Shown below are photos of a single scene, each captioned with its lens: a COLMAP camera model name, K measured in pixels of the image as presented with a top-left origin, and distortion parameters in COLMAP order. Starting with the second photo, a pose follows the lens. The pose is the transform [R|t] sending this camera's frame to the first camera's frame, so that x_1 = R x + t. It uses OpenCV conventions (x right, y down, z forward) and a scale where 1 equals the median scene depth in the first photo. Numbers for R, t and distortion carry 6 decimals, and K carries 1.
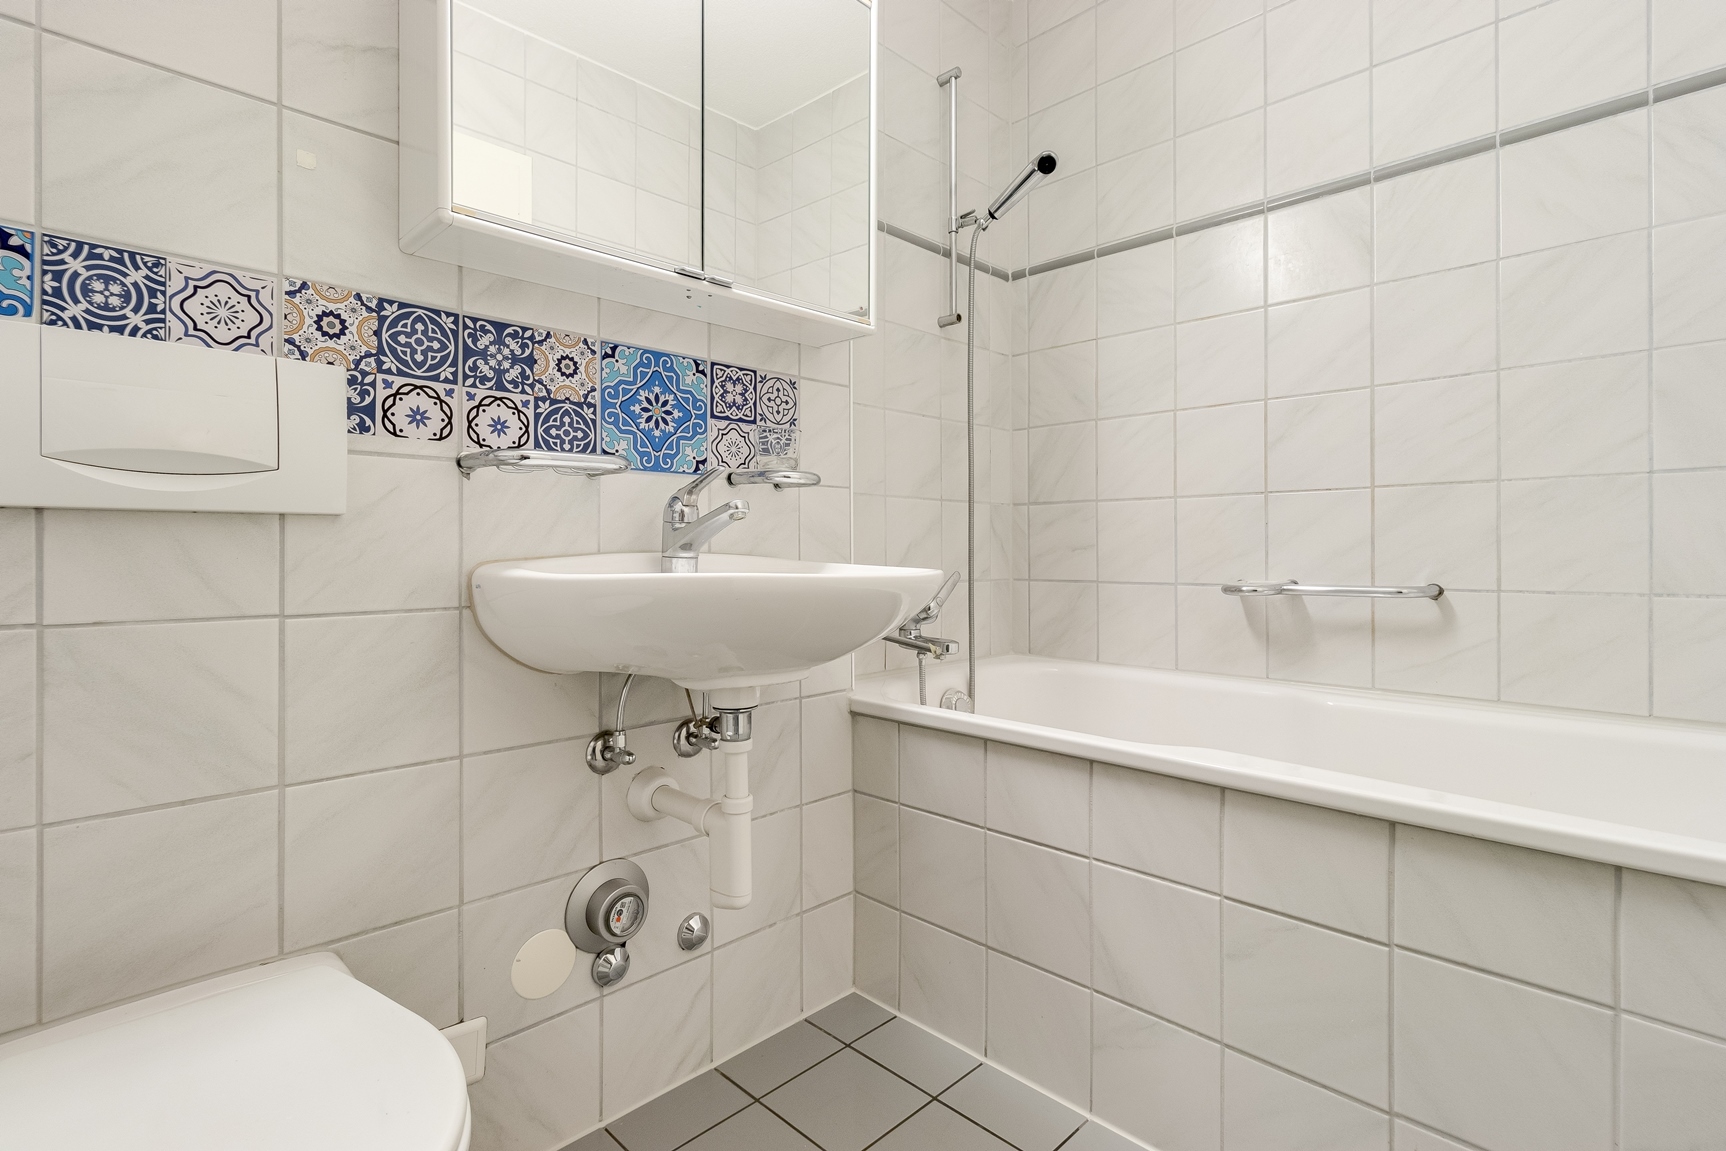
lens RADIAL K [[838.1, 0, 864.8], [0, 838.1, 543.7], [0, 0, 1]] dist [0.006374, -0.001612]
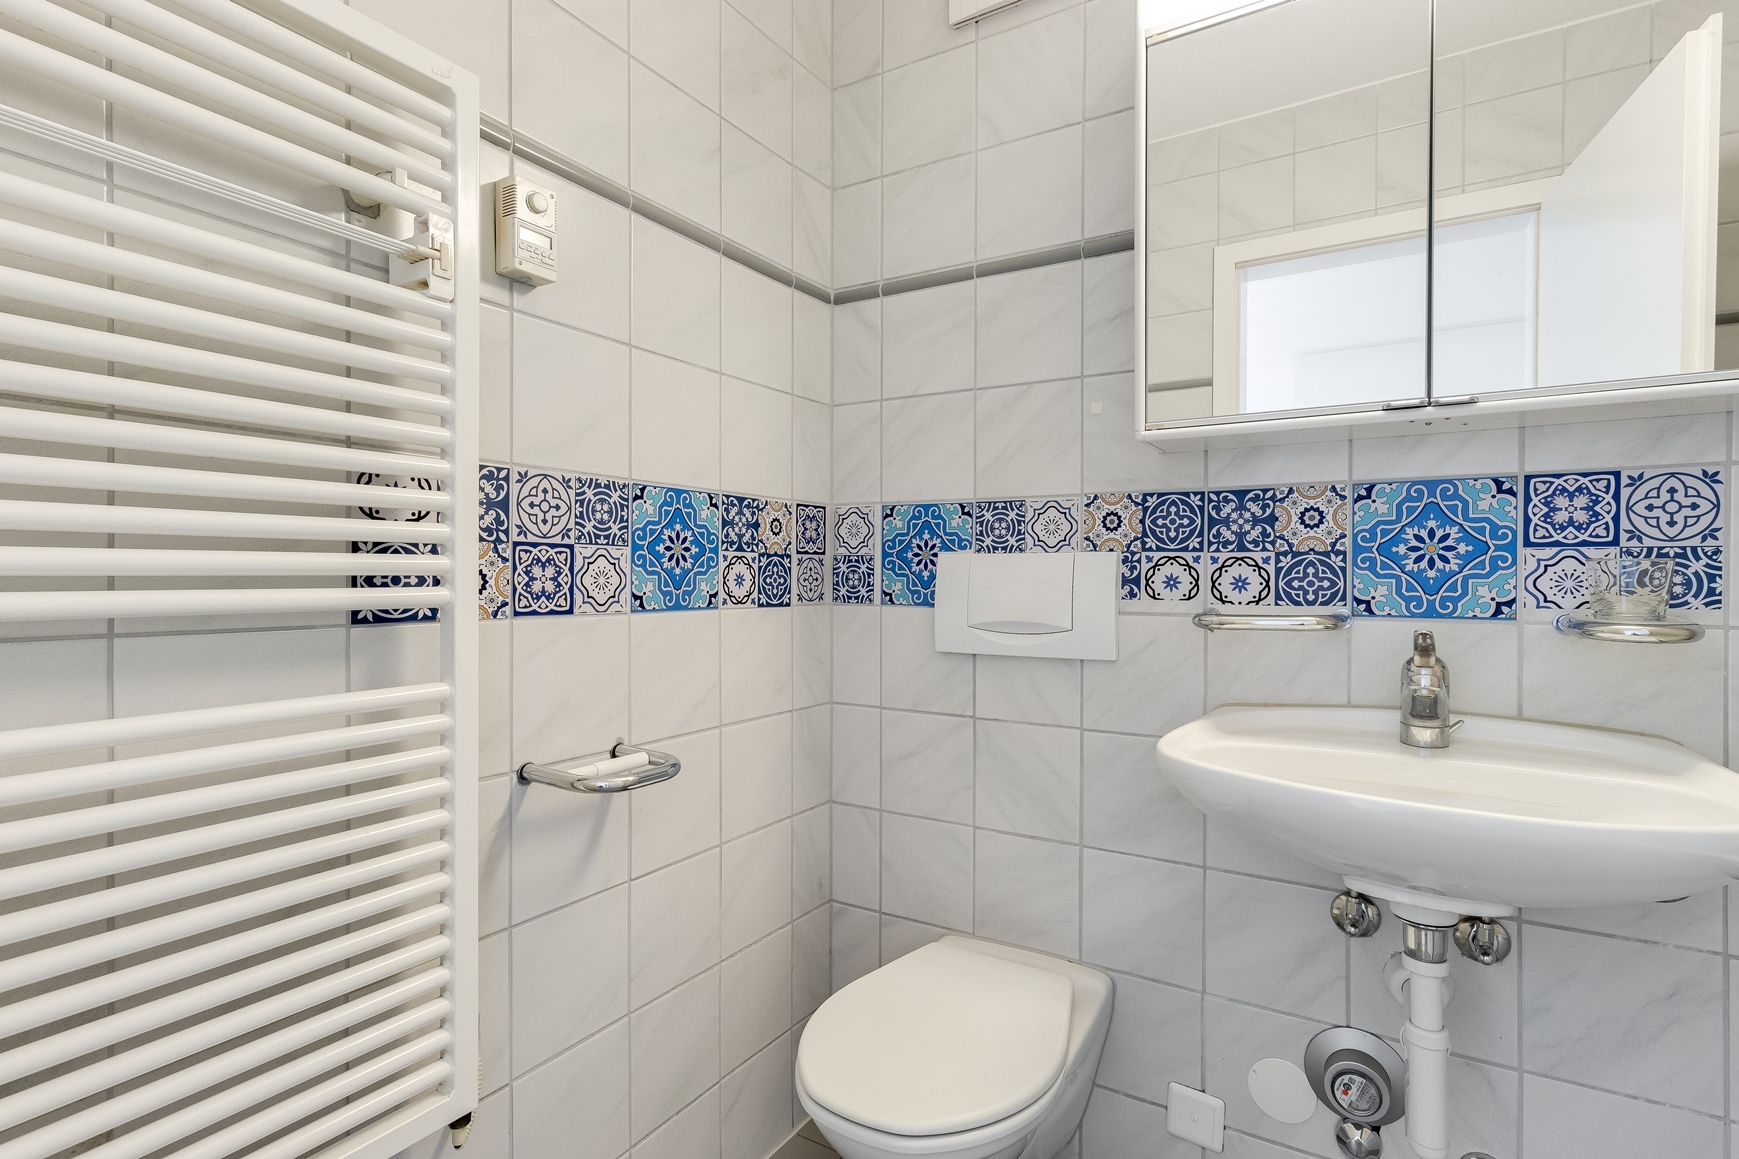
lens RADIAL K [[844.4, 0, 871.3], [0, 844.4, 585.1], [0, 0, 1]] dist [0.006374, -0.001612]
pose [[0.225381, 0.003155, -0.974265, 0.545659], [0.002759, 0.999989, 0.003876, -0.142679], [0.974267, -0.003562, 0.225370, 0.266760]]
